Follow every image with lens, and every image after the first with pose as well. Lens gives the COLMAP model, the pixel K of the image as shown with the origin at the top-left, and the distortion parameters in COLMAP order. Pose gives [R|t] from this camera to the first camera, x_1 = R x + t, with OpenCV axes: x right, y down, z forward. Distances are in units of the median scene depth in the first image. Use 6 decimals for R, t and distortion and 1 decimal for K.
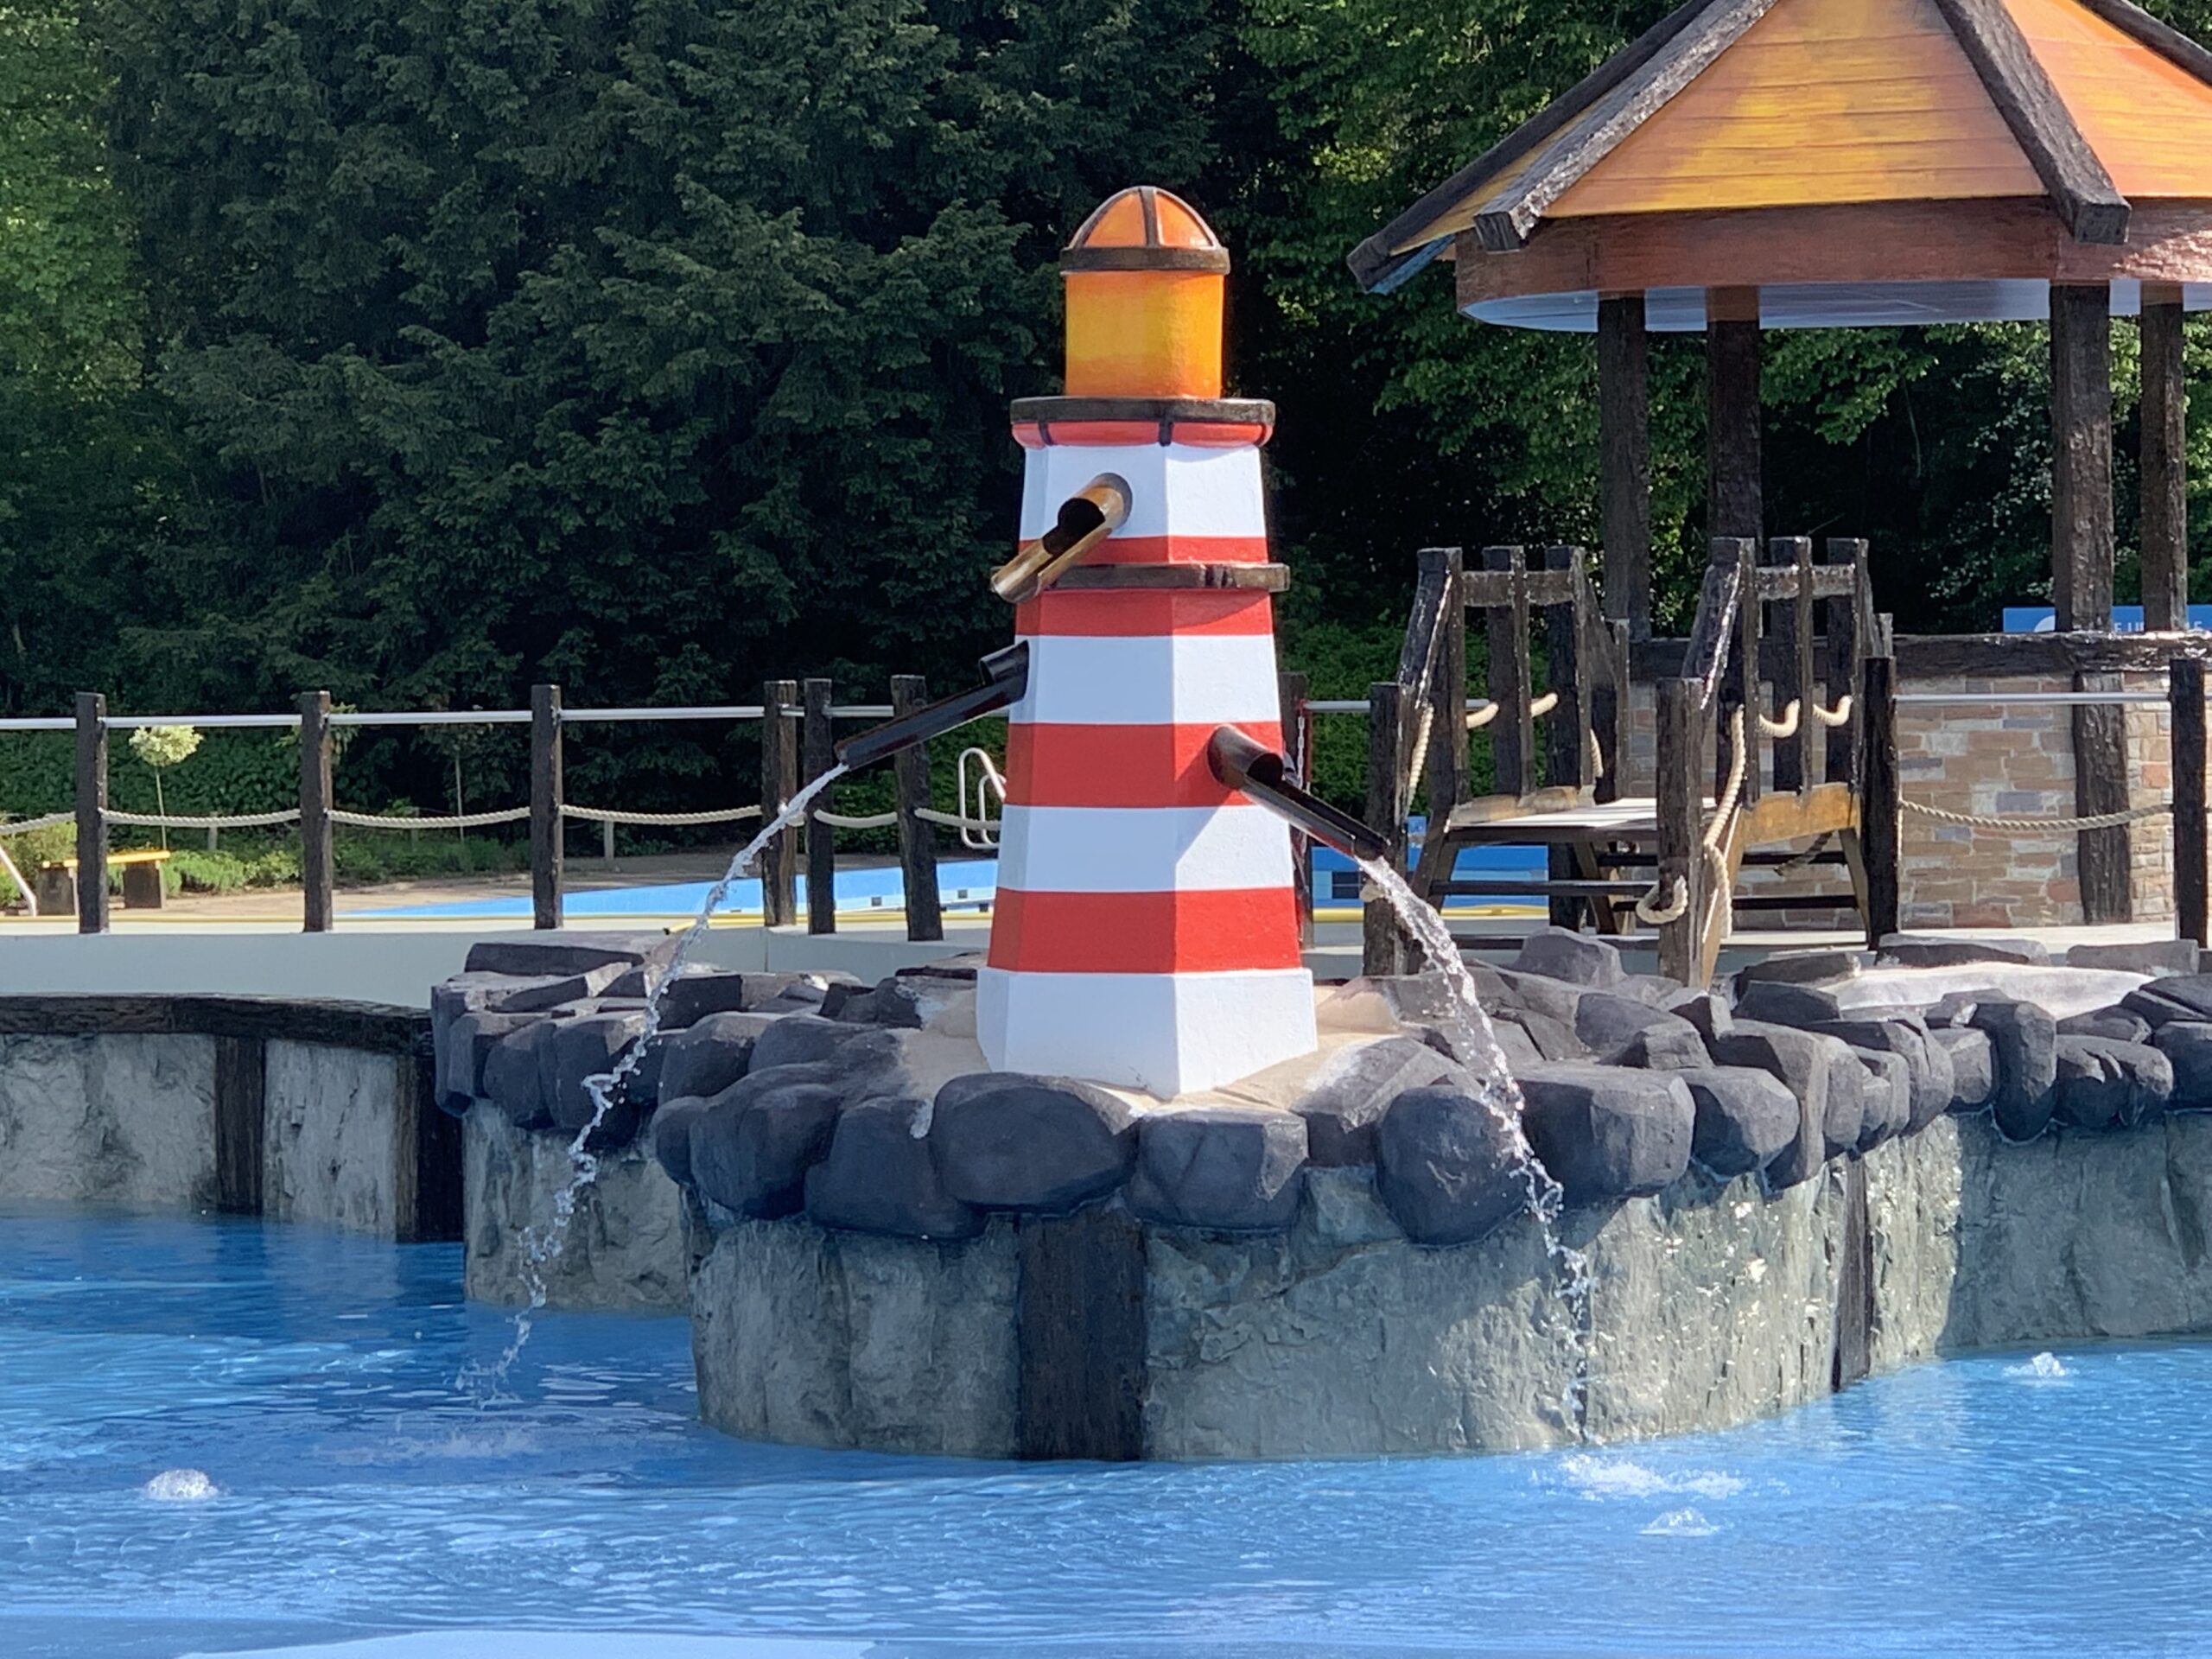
lens RADIAL K [[7873.8, 0, 1103.0], [0, 7873.8, 826.6], [0, 0, 1]] dist [0.029766, 0.000000]
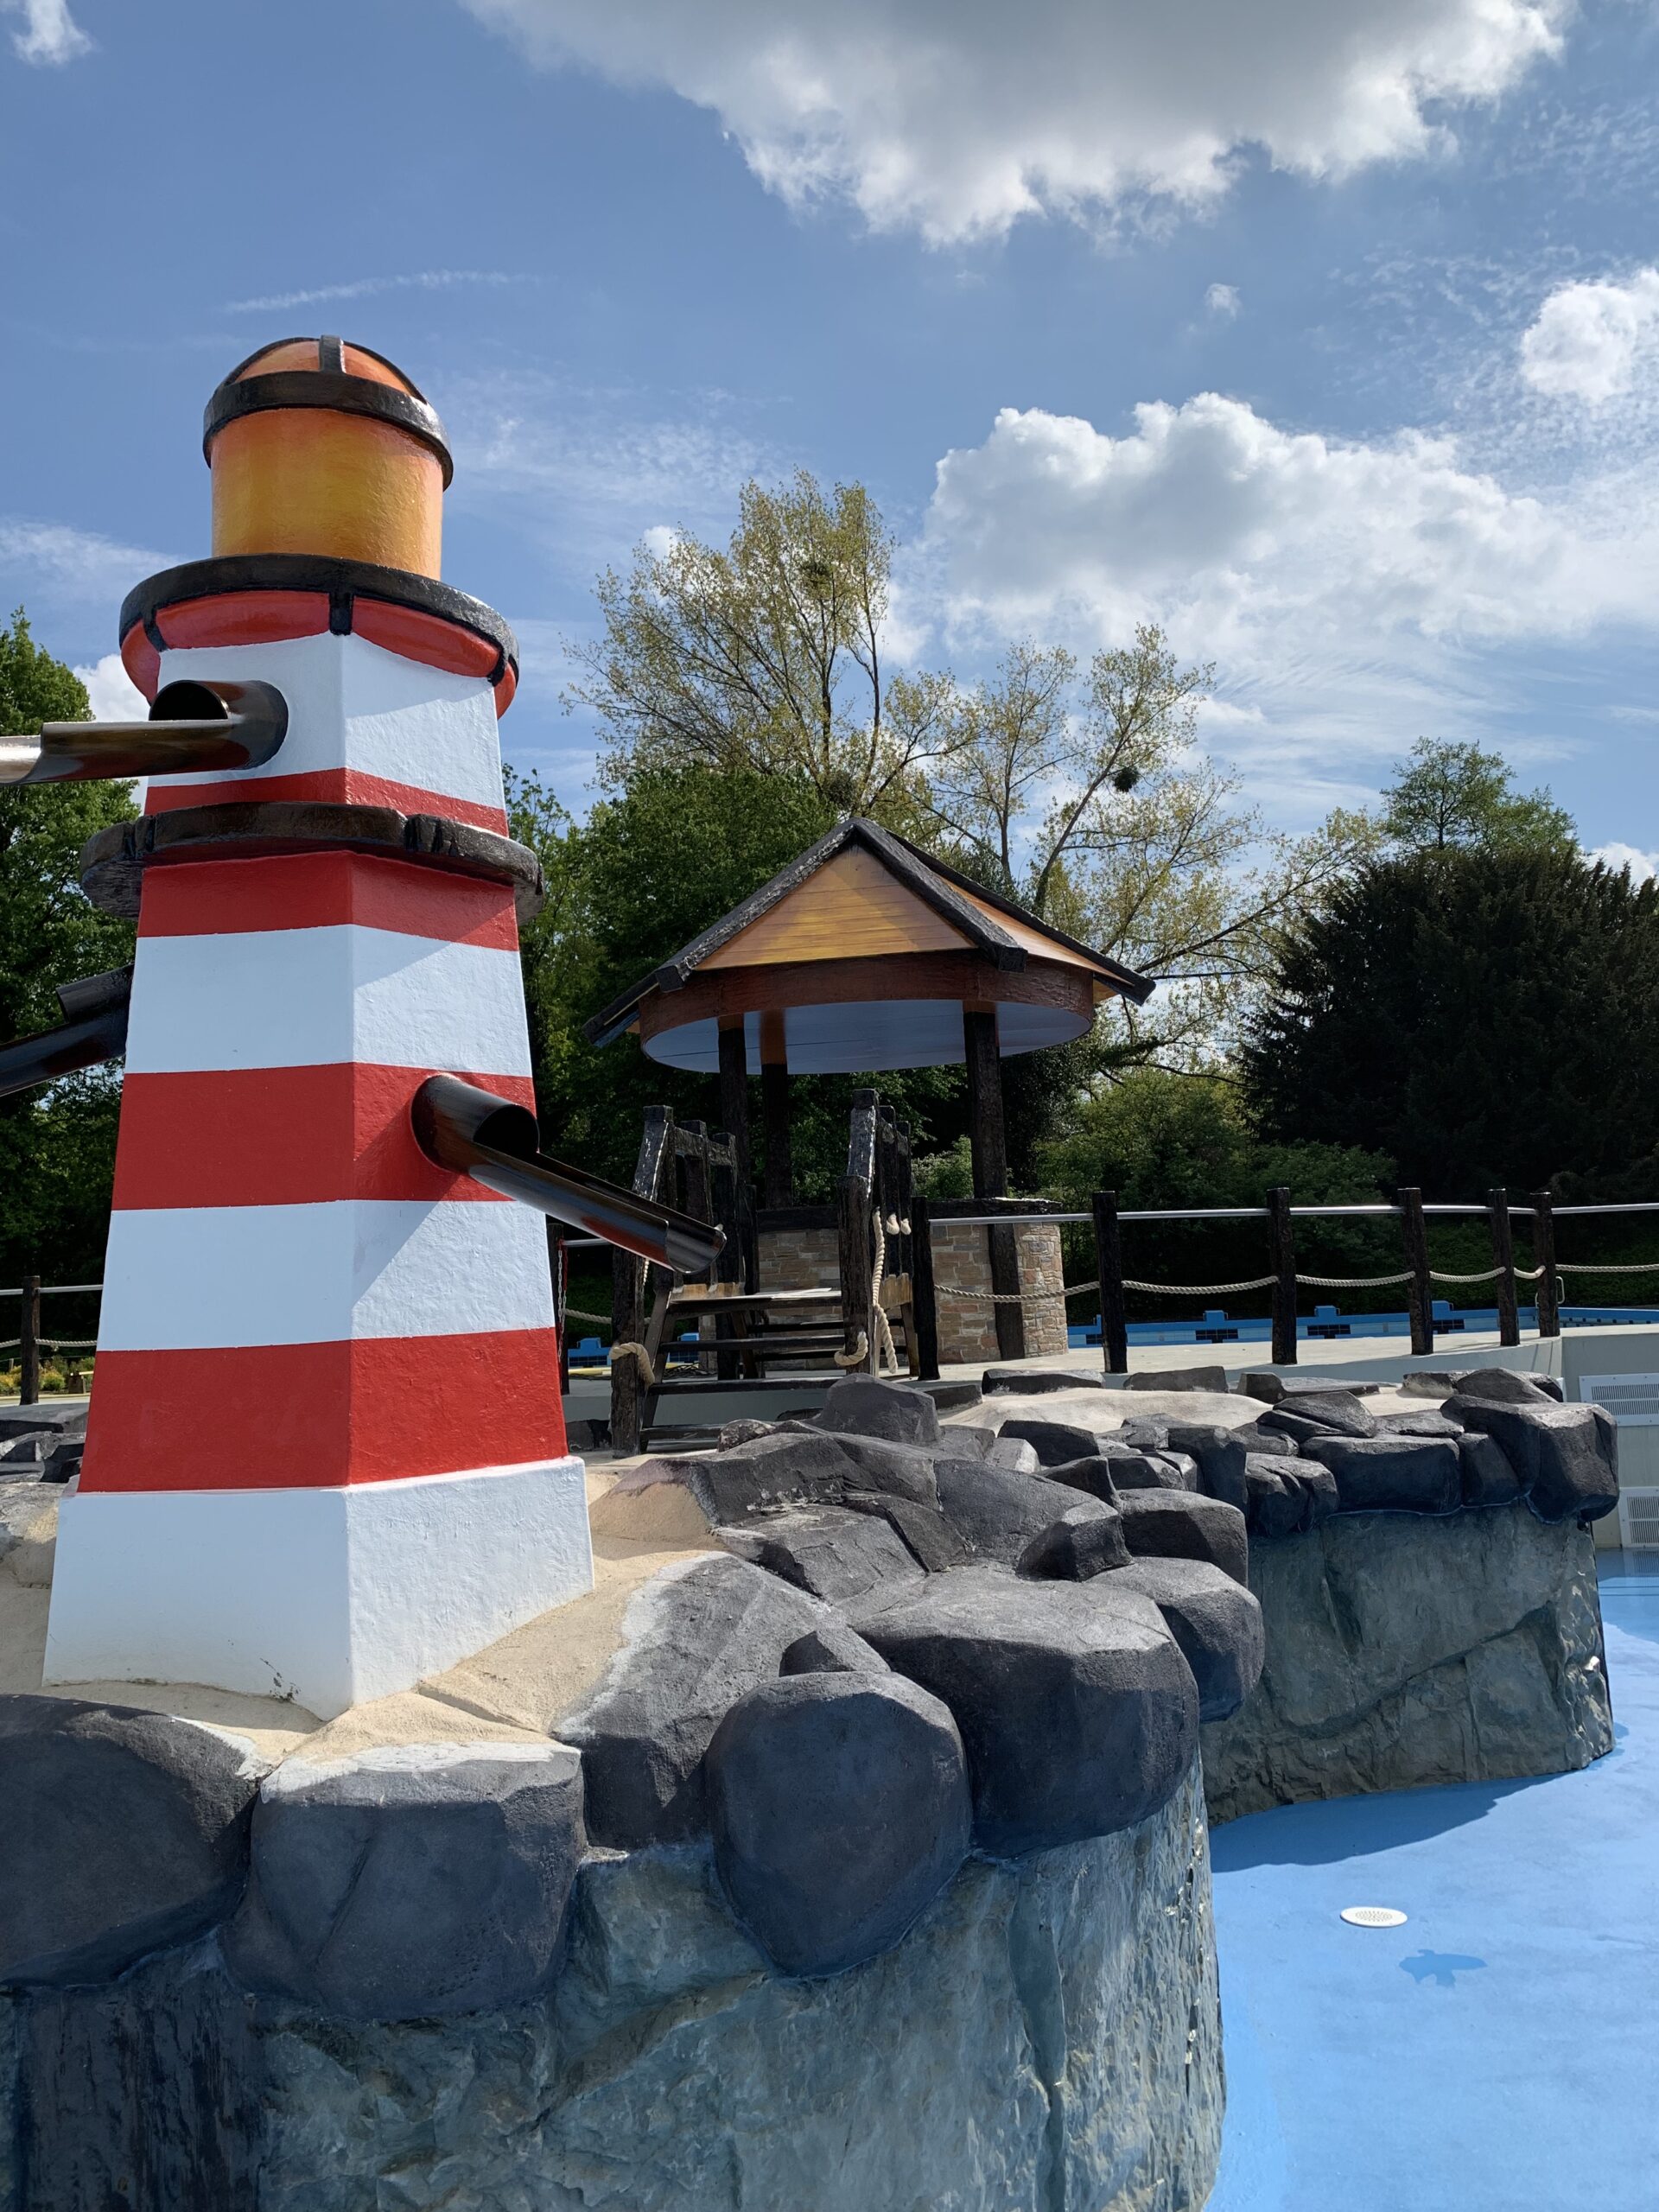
lens RADIAL K [[1715.8, 0, 824.8], [0, 1715.8, 1088.8], [0, 0, 1]] dist [0.032938, -0.060918]
pose [[0.983867, -0.007219, 0.178755, 0.020943], [0.033618, 0.988846, -0.145098, 0.009429], [-0.175714, 0.148767, 0.973136, 0.856425]]
